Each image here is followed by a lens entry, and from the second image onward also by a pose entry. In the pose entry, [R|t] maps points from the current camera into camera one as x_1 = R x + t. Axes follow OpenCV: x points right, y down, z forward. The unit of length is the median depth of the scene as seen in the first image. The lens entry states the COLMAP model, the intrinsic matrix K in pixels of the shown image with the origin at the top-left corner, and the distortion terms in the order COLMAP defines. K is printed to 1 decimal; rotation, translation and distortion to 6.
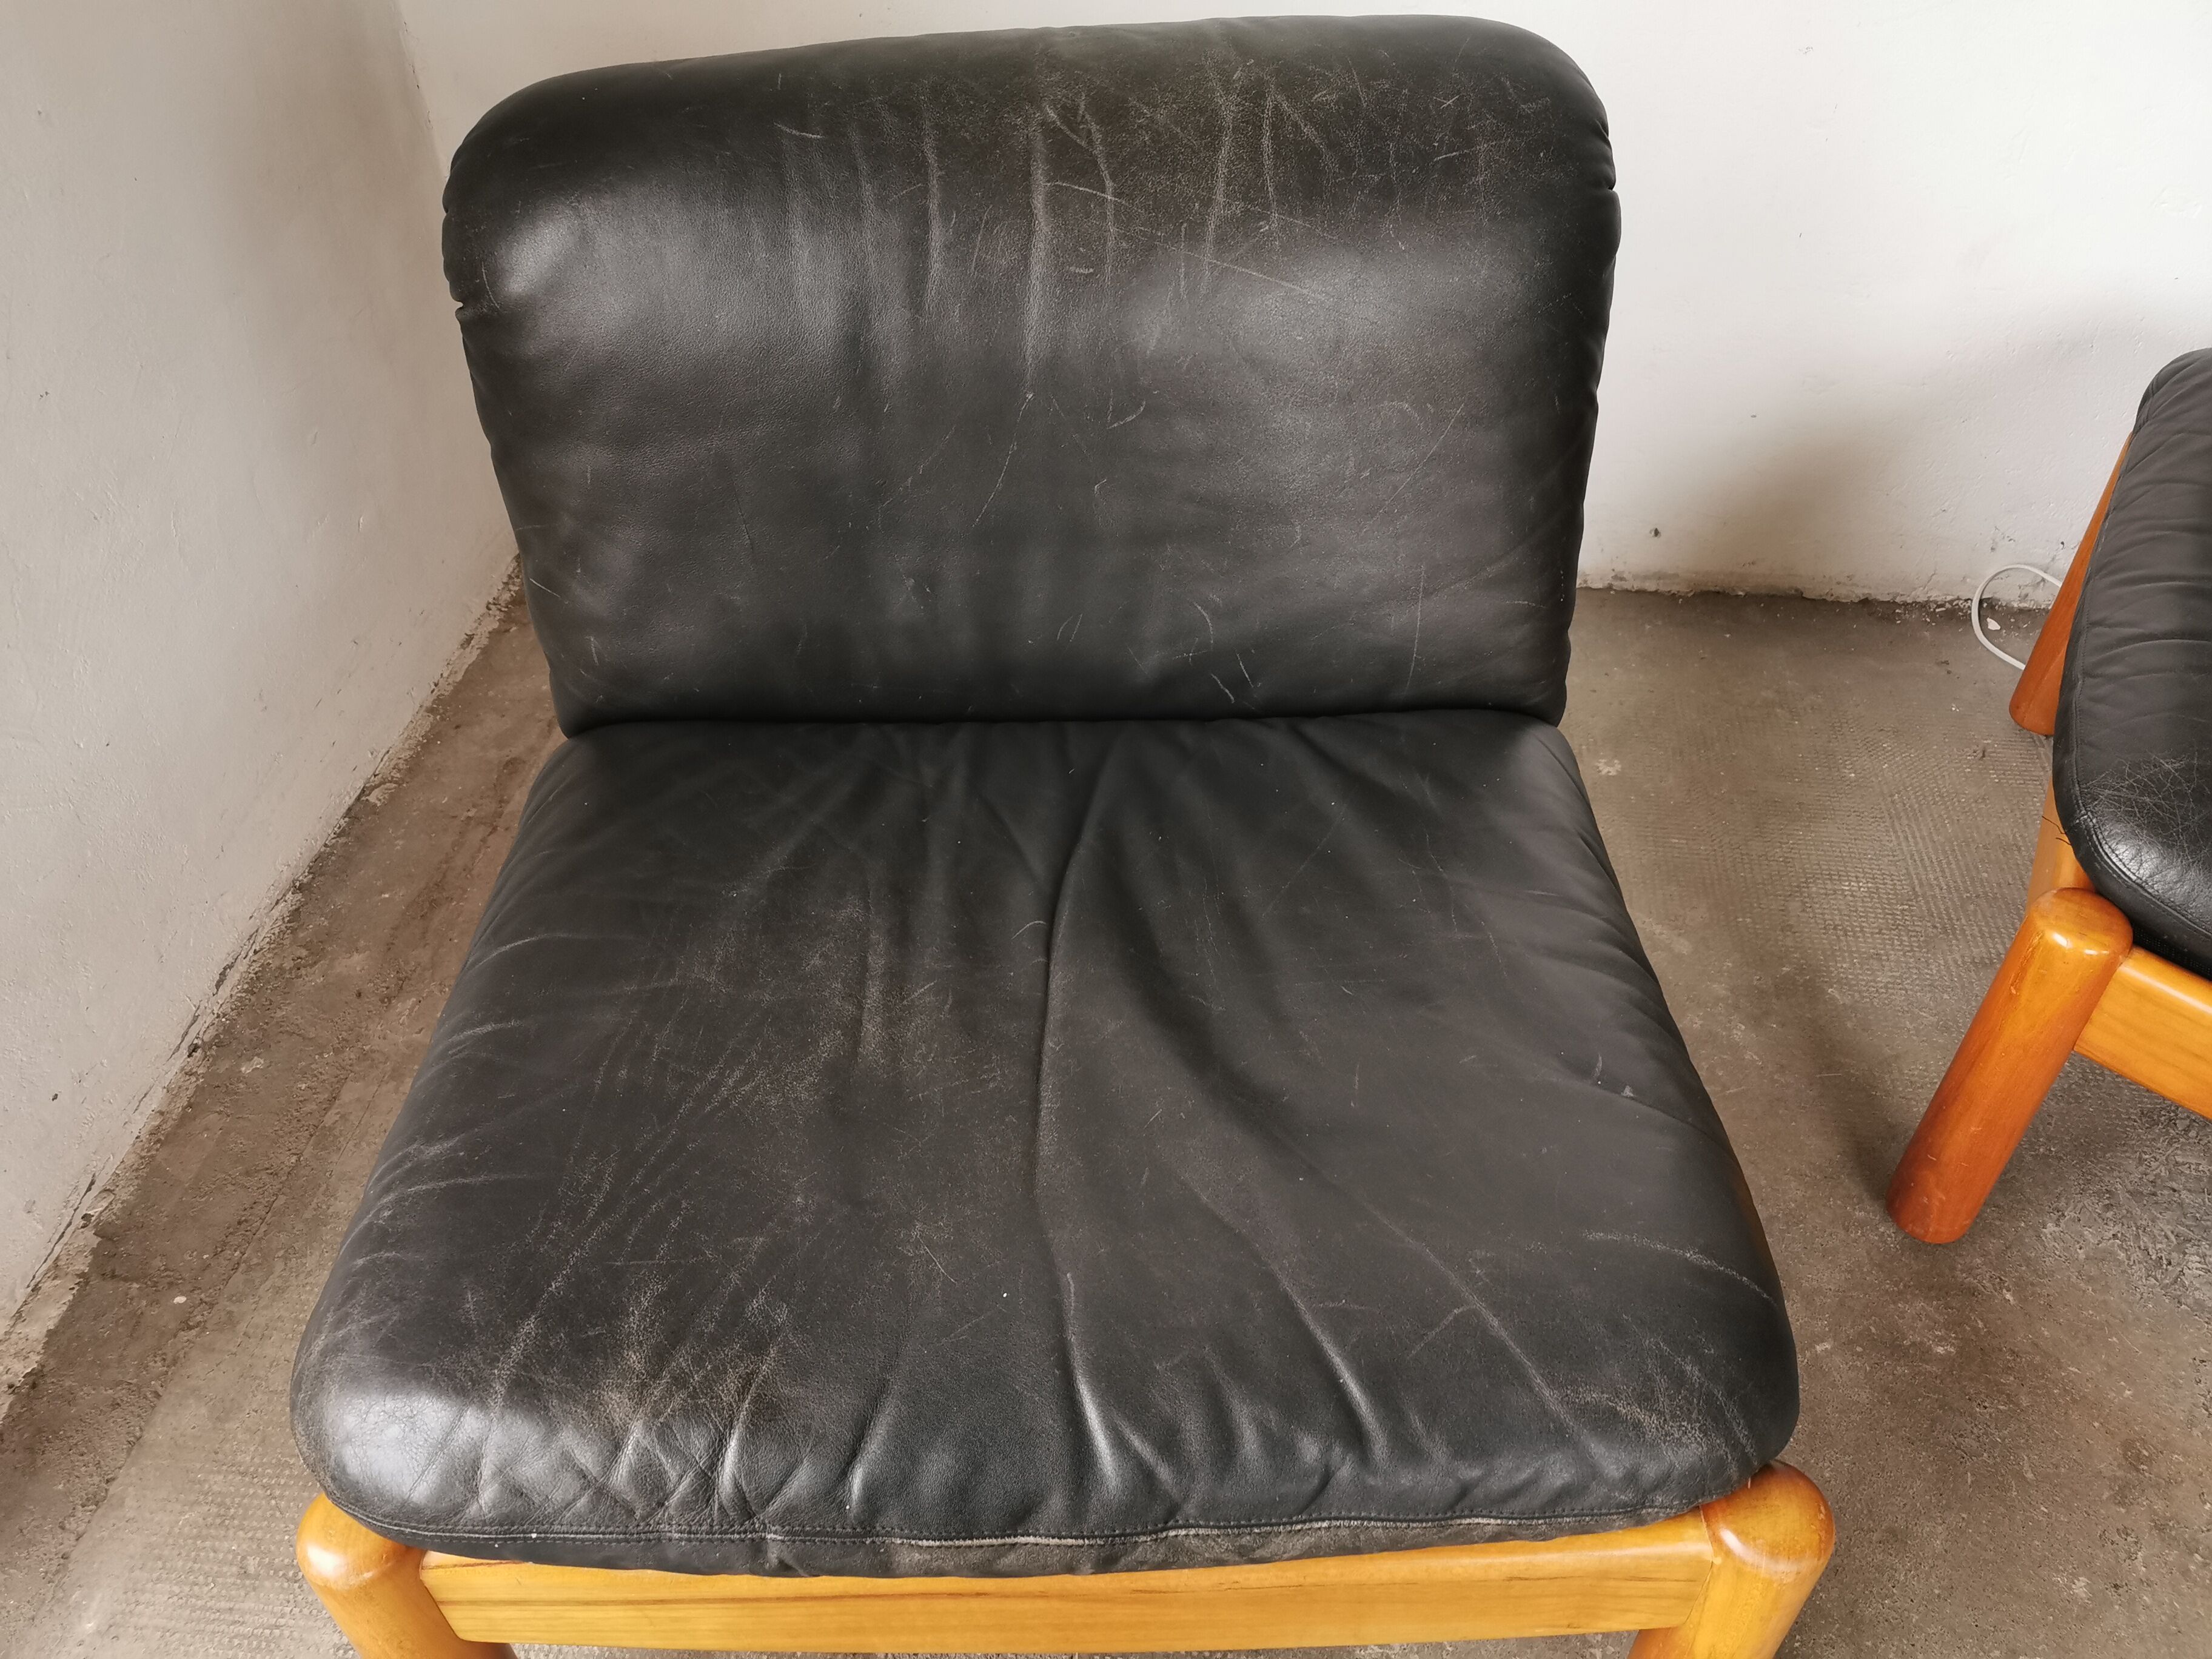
lens RADIAL K [[1709.2, 0, 1105.1], [0, 1709.2, 827.9], [0, 0, 1]] dist [0.096881, -0.164790]
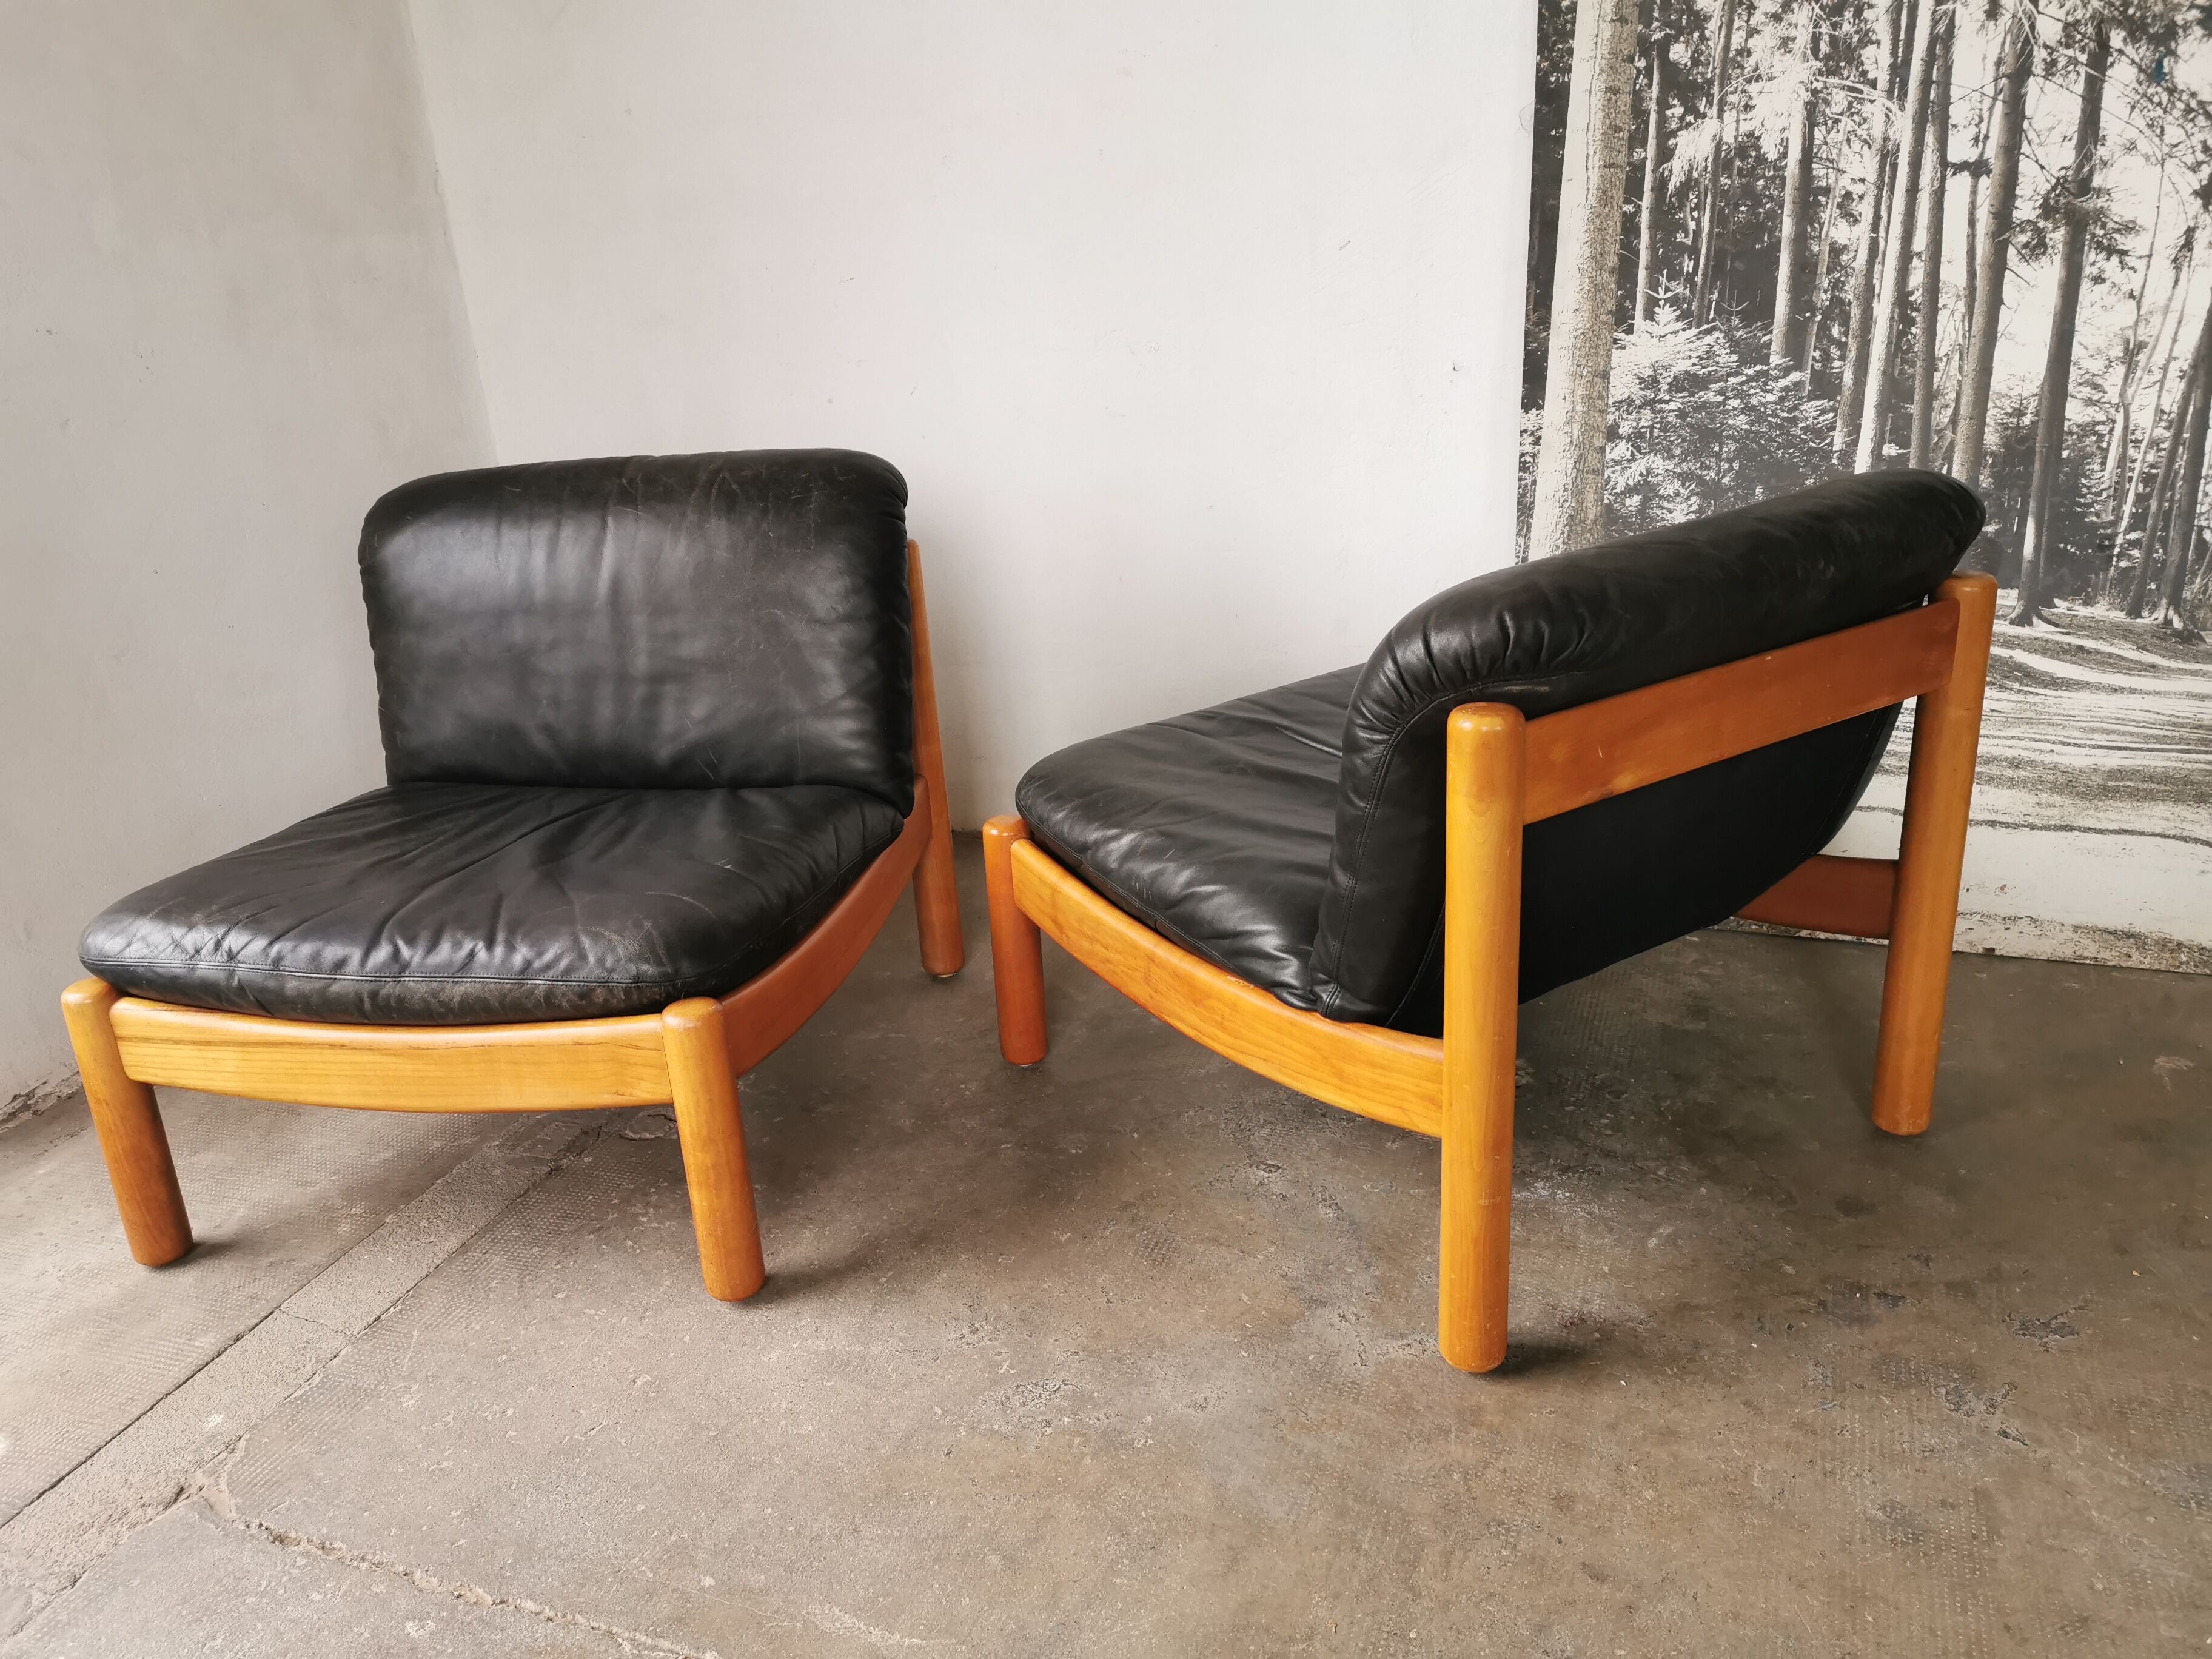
lens RADIAL K [[1699.1, 0, 1084.0], [0, 1699.1, 828.6], [0, 0, 1]] dist [0.110044, -0.175061]
pose [[0.977942, 0.030200, -0.206680, 0.861518], [-0.103982, 0.928557, -0.356328, 0.598580], [0.181153, 0.369959, 0.911215, -0.581375]]
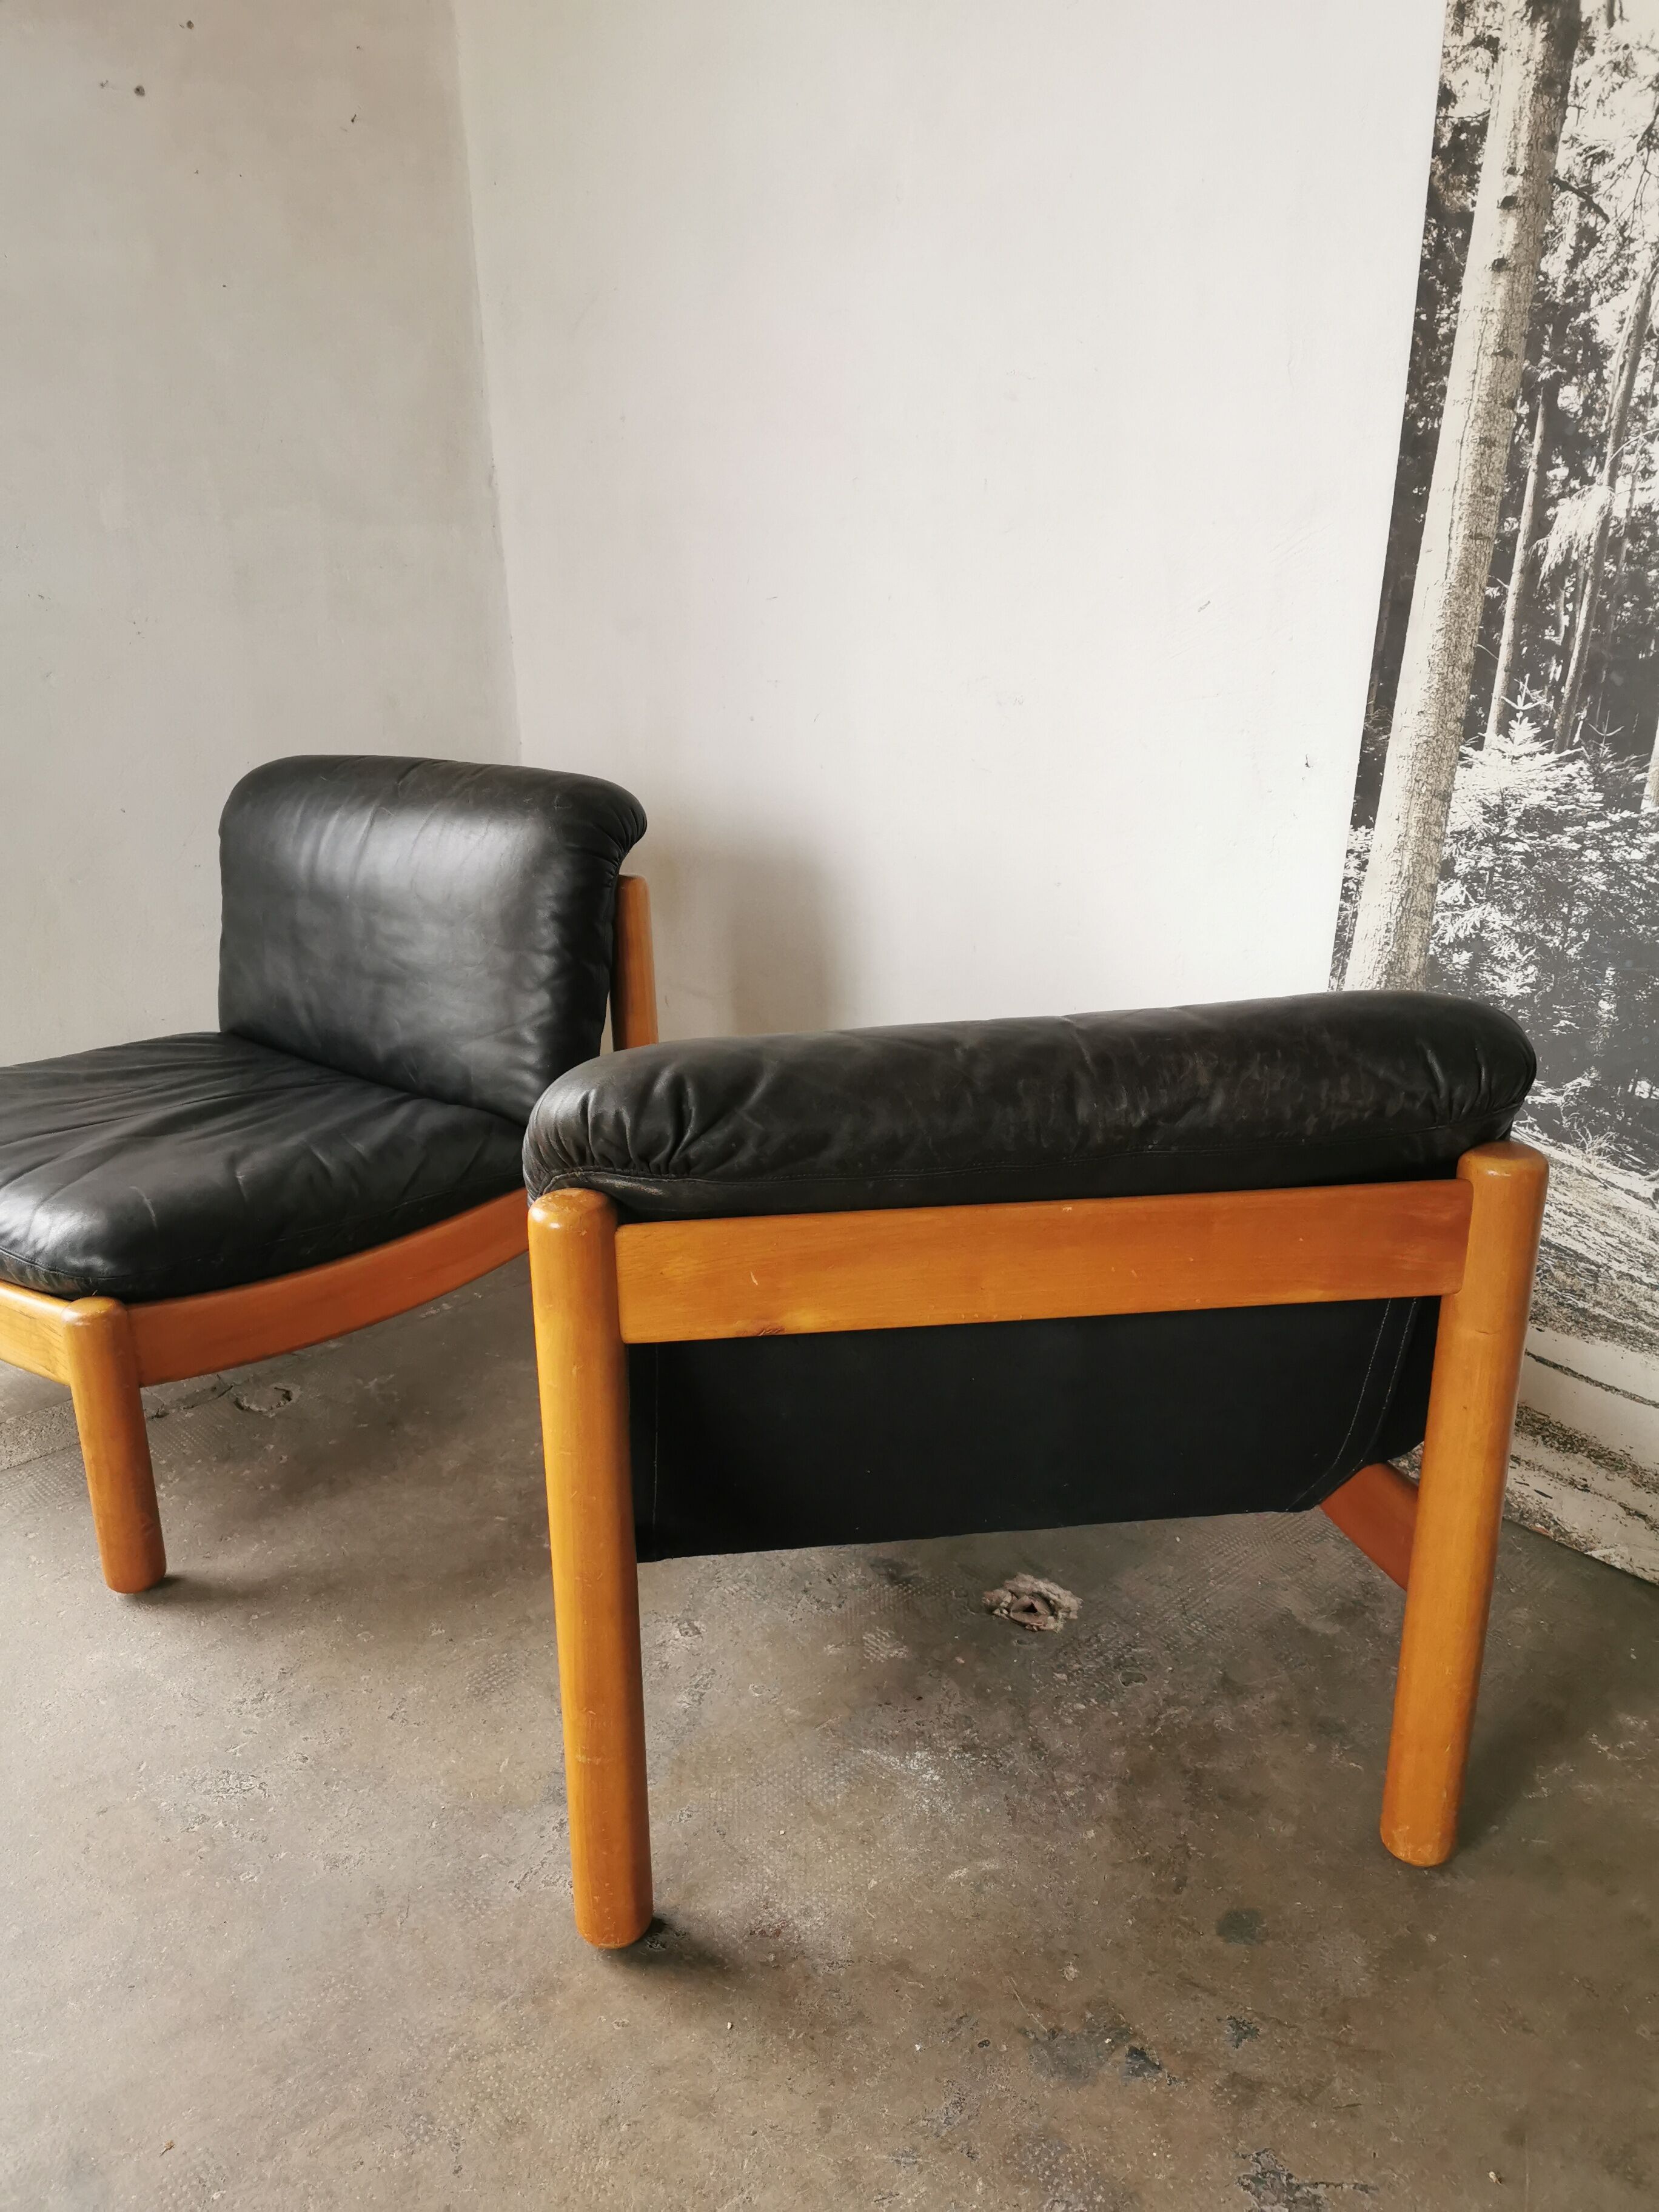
lens RADIAL K [[1708.8, 0, 833.4], [0, 1708.8, 1109.9], [0, 0, 1]] dist [0.093181, -0.133227]
pose [[0.779020, 0.214816, -0.589051, 1.573439], [-0.419852, 0.876474, -0.235620, 0.205998], [0.465673, 0.430867, 0.772982, -0.220856]]
